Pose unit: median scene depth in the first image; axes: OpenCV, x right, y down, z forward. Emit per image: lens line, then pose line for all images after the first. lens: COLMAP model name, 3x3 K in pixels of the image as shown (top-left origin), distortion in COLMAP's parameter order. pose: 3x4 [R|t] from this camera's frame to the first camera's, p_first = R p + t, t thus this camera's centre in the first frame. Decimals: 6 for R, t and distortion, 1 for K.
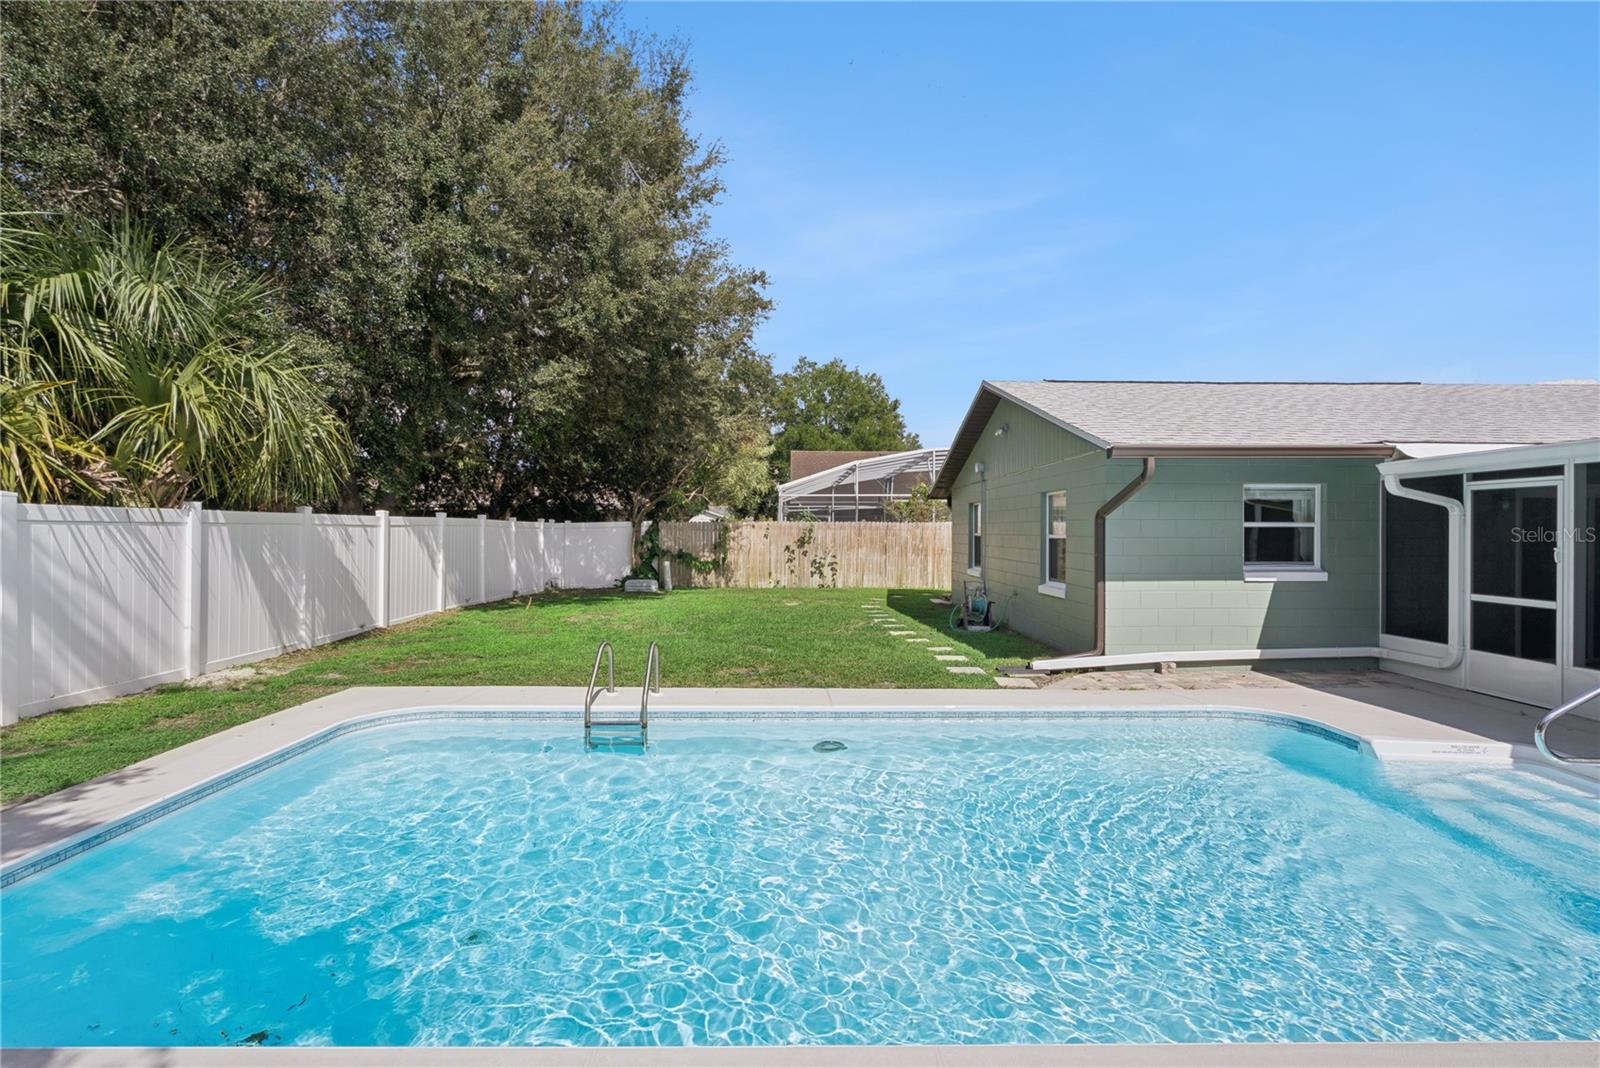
lens RADIAL K [[736.2, 0, 802.7], [0, 736.2, 530.6], [0, 0, 1]] dist [-0.004852, 0.000938]
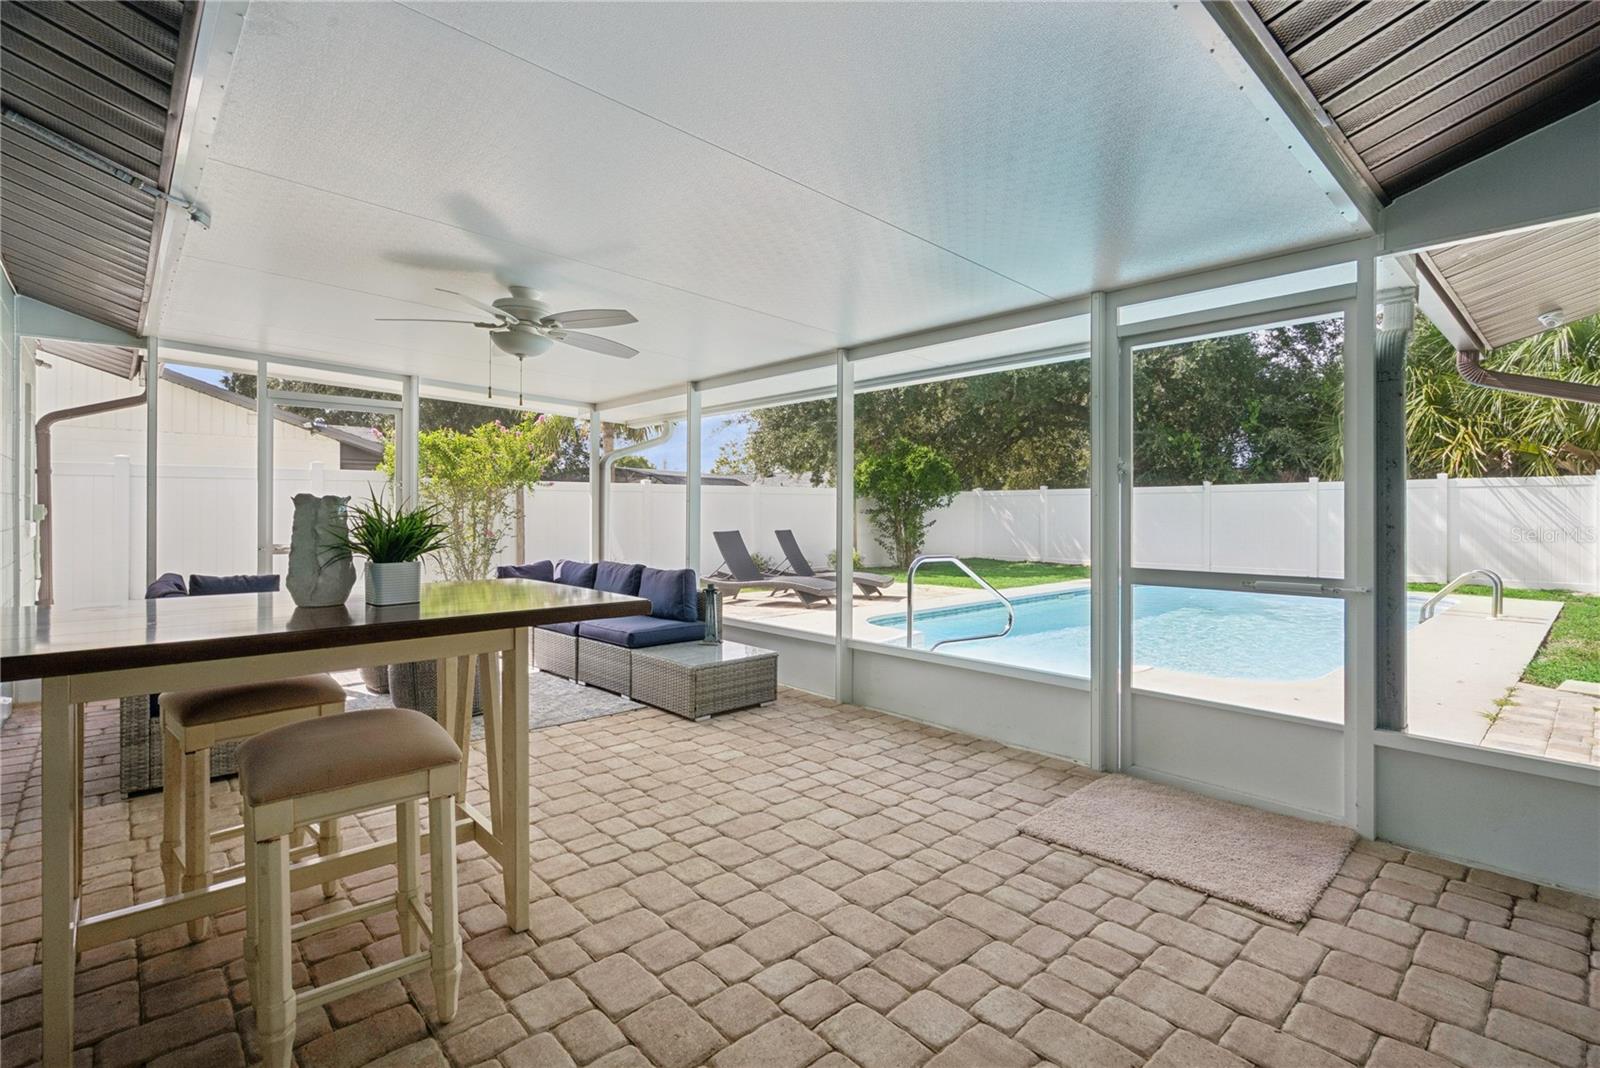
lens RADIAL K [[737.0, 0, 805.2], [0, 737.0, 531.0], [0, 0, 1]] dist [-0.002597, 0.000911]
pose [[-0.738665, 0.014197, -0.673923, 1.175847], [-0.003525, 0.999683, 0.024924, 0.044609], [0.674064, 0.020786, -0.738381, 0.914372]]
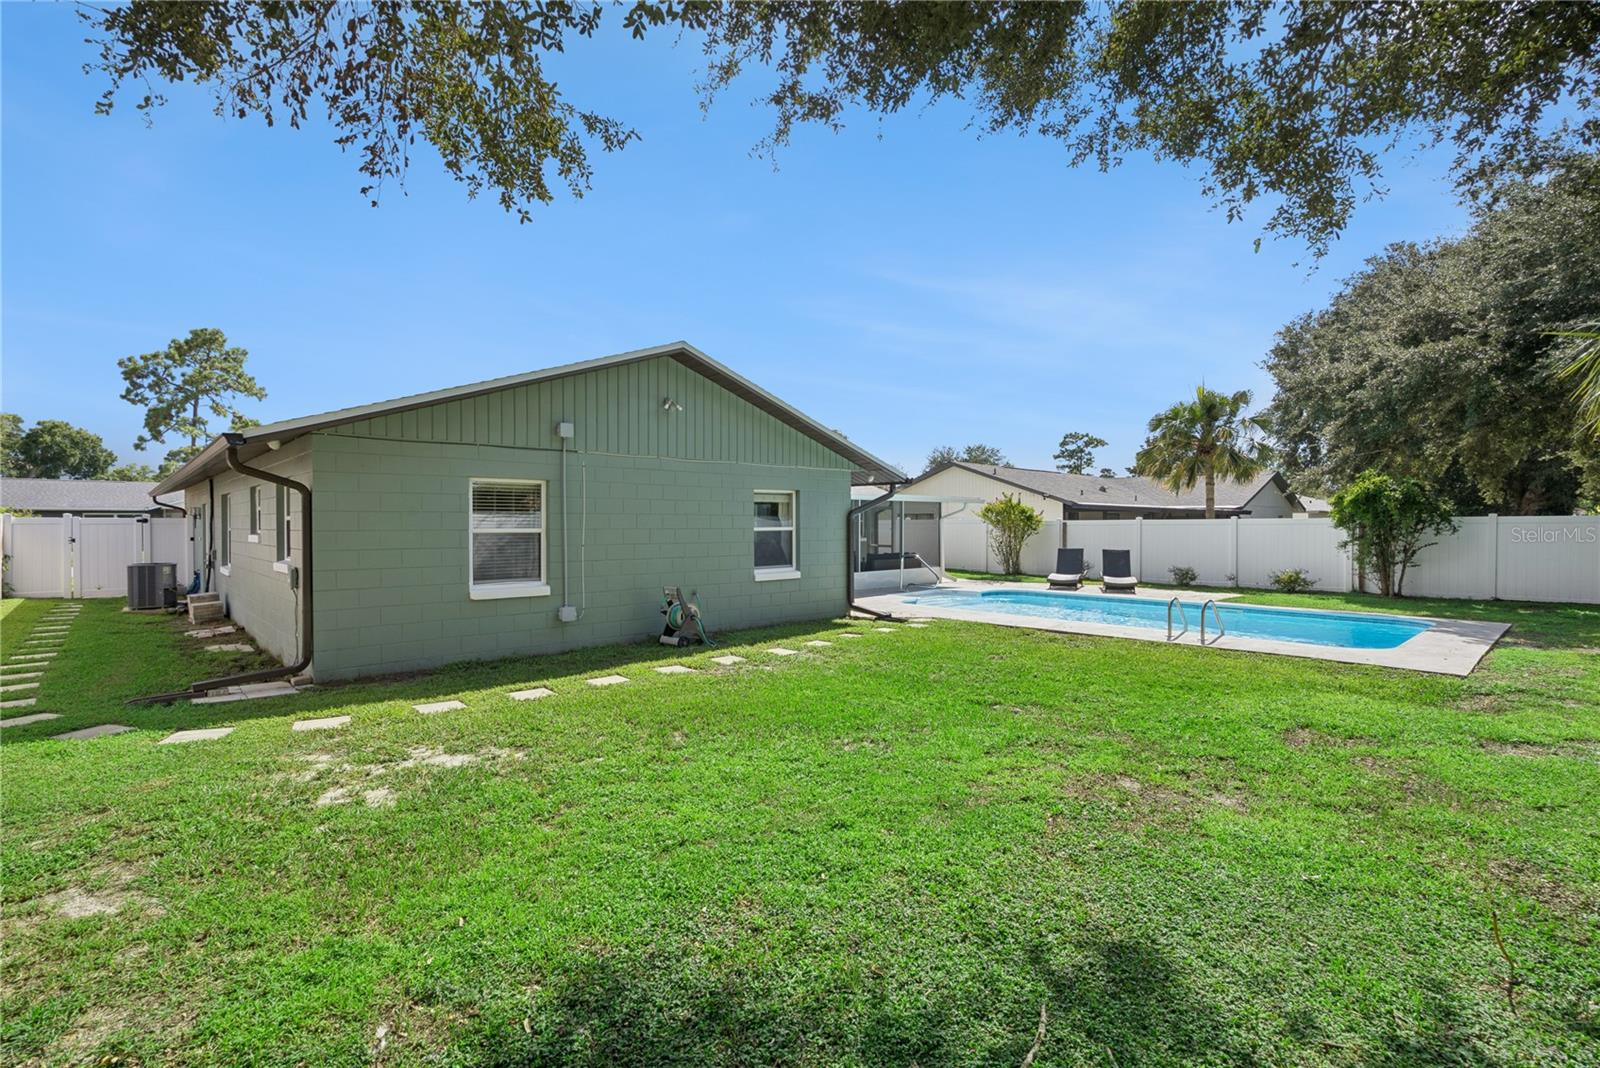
lens RADIAL K [[737.0, 0, 805.2], [0, 737.0, 531.0], [0, 0, 1]] dist [-0.002597, 0.000911]
pose [[-0.670061, -0.007528, 0.742268, -0.656573], [-0.000981, 0.999957, 0.009256, 0.000545], [-0.742305, 0.005474, -0.670040, 2.085068]]
